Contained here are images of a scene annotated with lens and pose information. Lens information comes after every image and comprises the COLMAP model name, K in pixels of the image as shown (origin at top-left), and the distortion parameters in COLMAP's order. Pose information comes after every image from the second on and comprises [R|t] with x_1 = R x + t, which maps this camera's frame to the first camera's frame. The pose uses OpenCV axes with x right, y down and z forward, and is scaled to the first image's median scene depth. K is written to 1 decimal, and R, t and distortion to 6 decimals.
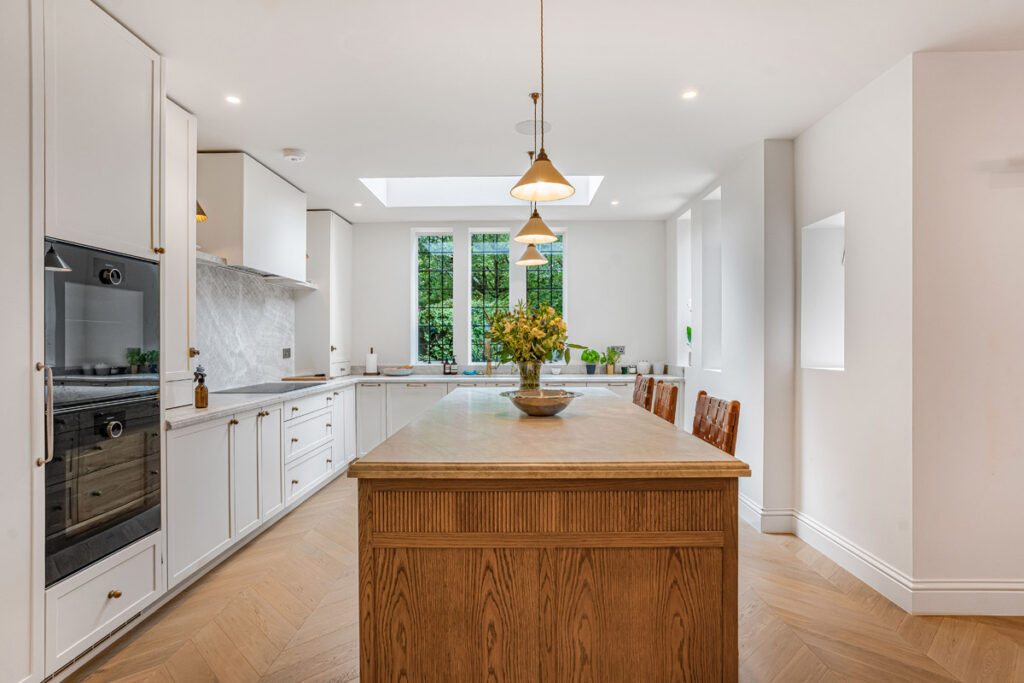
lens RADIAL K [[509.4, 0, 533.0], [0, 509.4, 342.0], [0, 0, 1]] dist [-0.015010, 0.000869]
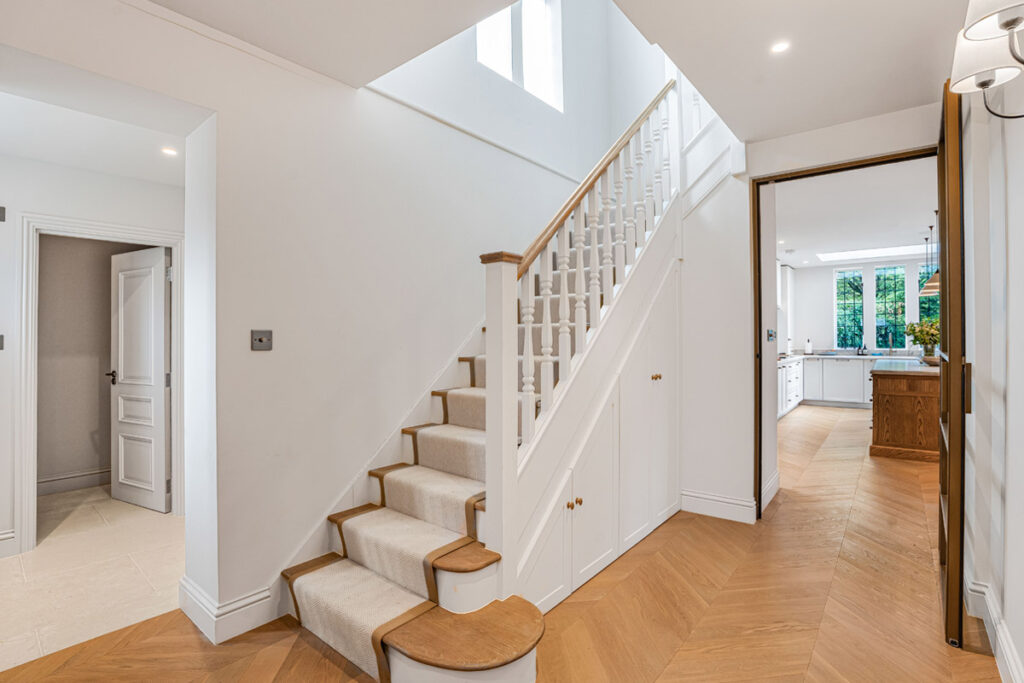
lens RADIAL K [[487.3, 0, 512.0], [0, 487.3, 341.5], [0, 0, 1]] dist [-0.012952, 0.000215]
pose [[0.778830, 0.001771, -0.627233, -0.178859], [0.003201, 0.999972, 0.006799, 0.008969], [0.627227, -0.007303, 0.778802, -3.122825]]
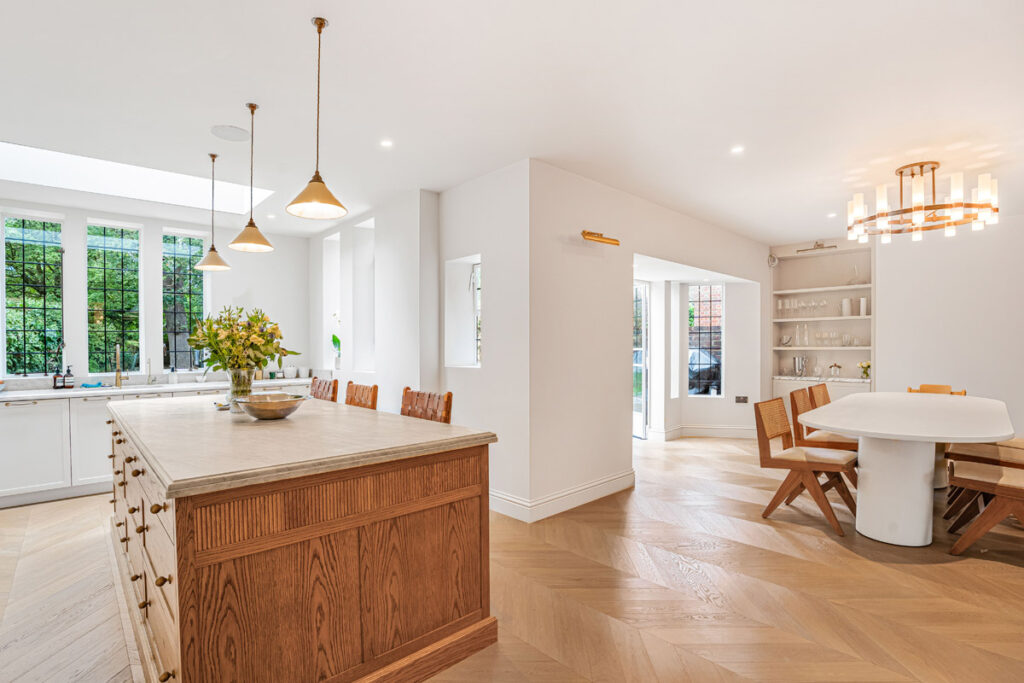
lens RADIAL K [[476.3, 0, 417.3], [0, 476.3, 359.3], [0, 0, 1]] dist [-0.018568, 0.000367]
pose [[0.797078, -0.017121, 0.603634, -0.510039], [0.004289, 0.999733, 0.022692, 0.001494], [-0.603862, -0.015499, 0.796938, 0.063938]]
